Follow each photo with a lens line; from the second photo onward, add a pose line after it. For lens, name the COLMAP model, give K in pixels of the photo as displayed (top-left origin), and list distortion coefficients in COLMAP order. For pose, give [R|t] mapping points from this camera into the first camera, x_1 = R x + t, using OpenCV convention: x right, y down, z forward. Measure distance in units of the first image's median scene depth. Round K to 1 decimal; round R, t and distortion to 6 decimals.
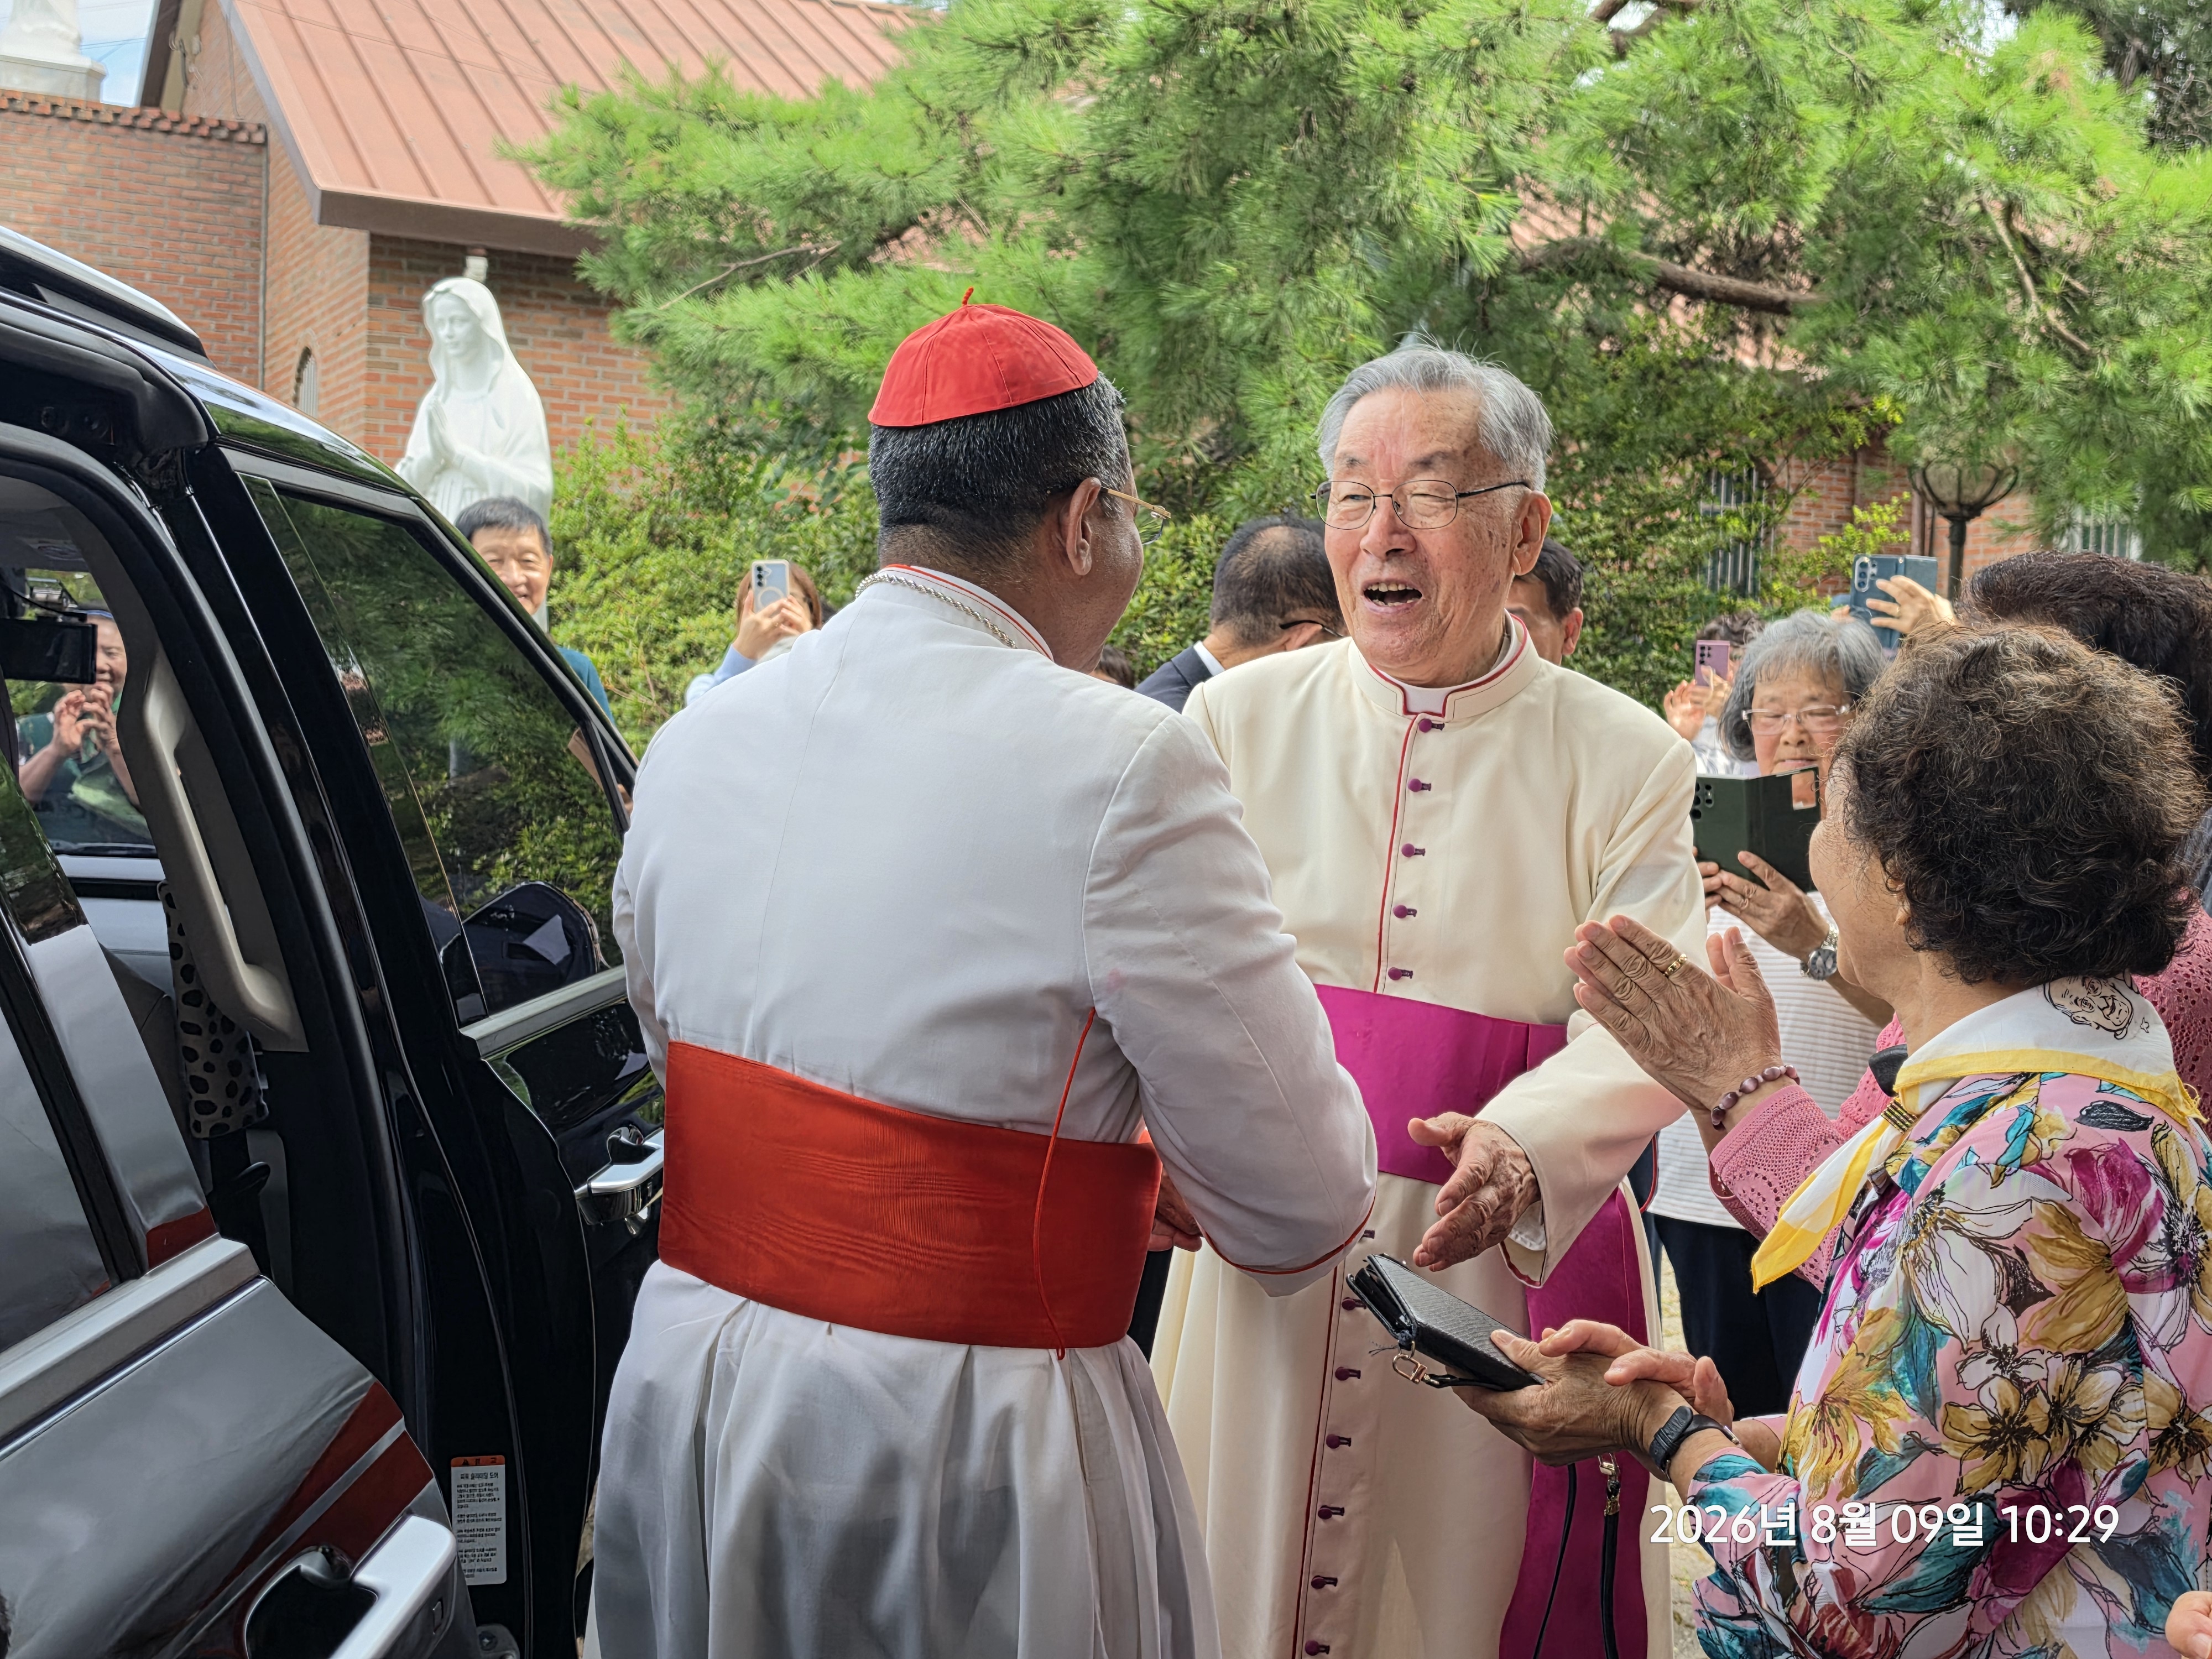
lens RADIAL K [[2650.1, 0, 1103.4], [0, 2650.1, 849.2], [0, 0, 1]] dist [-0.005586, 0.000000]
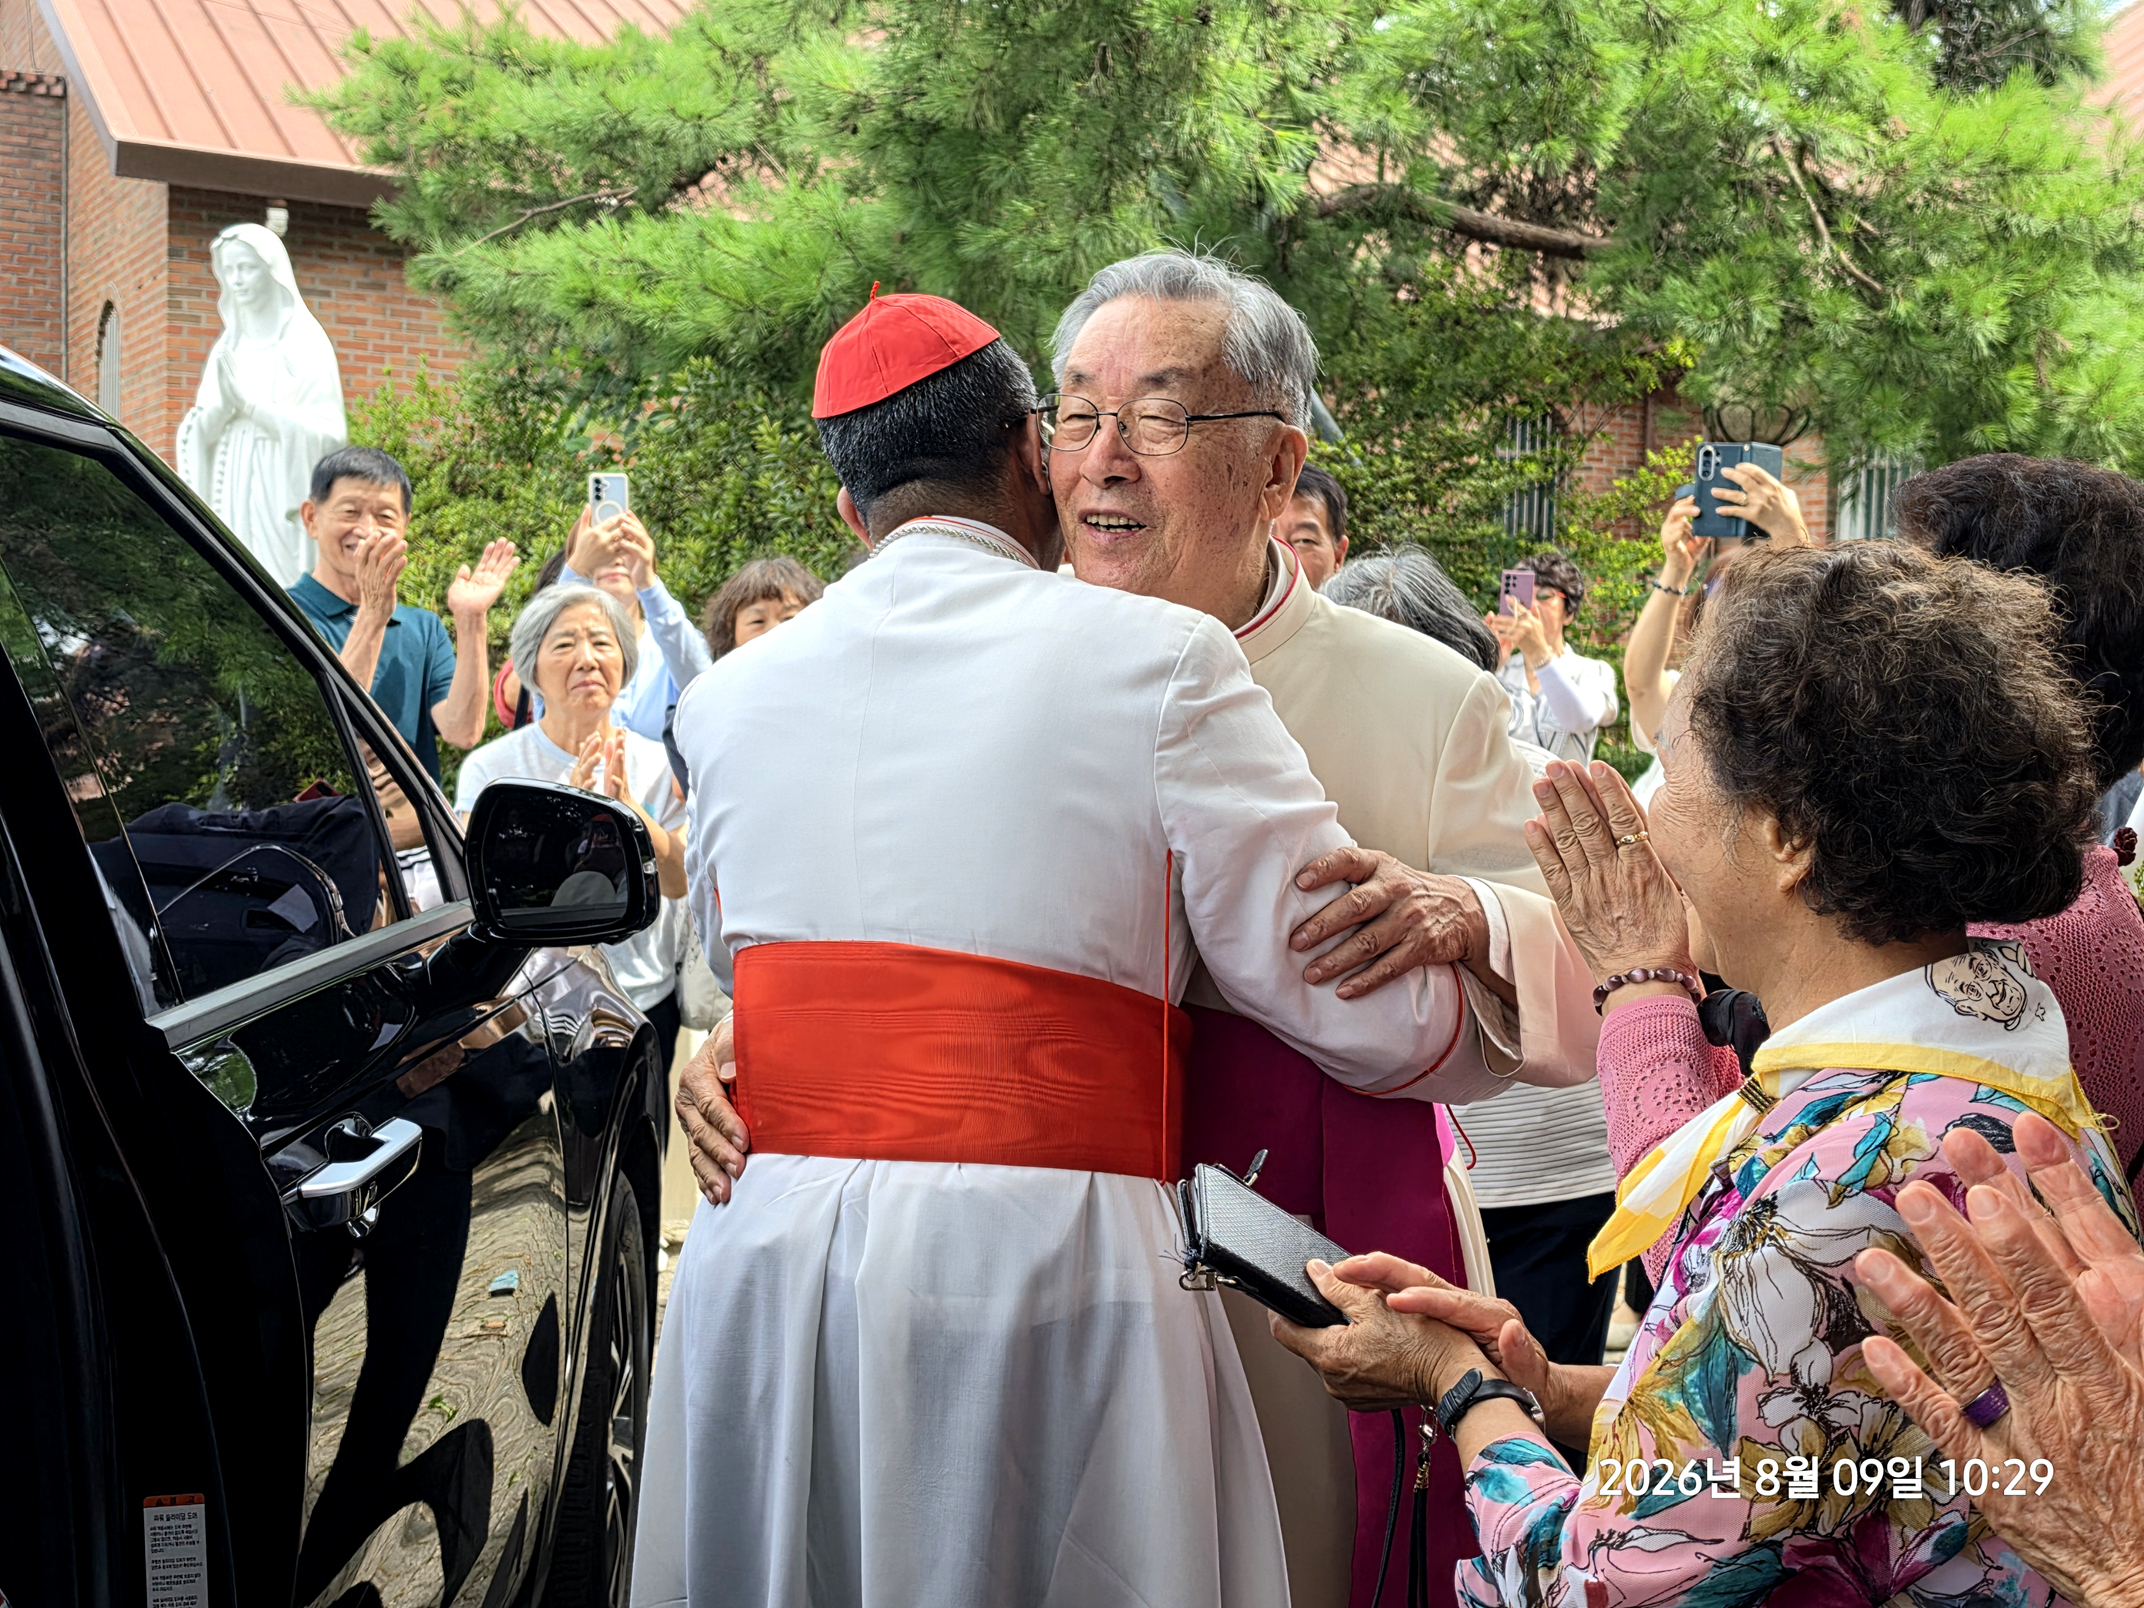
lens RADIAL K [[2212.0, 0, 1078.9], [0, 2212.0, 790.3], [0, 0, 1]] dist [-0.006541, 0.000000]
pose [[0.998904, -0.011842, 0.045280, 0.026500], [0.011587, 0.999916, 0.005884, -0.006605], [-0.045345, -0.005353, 0.998957, 0.168770]]
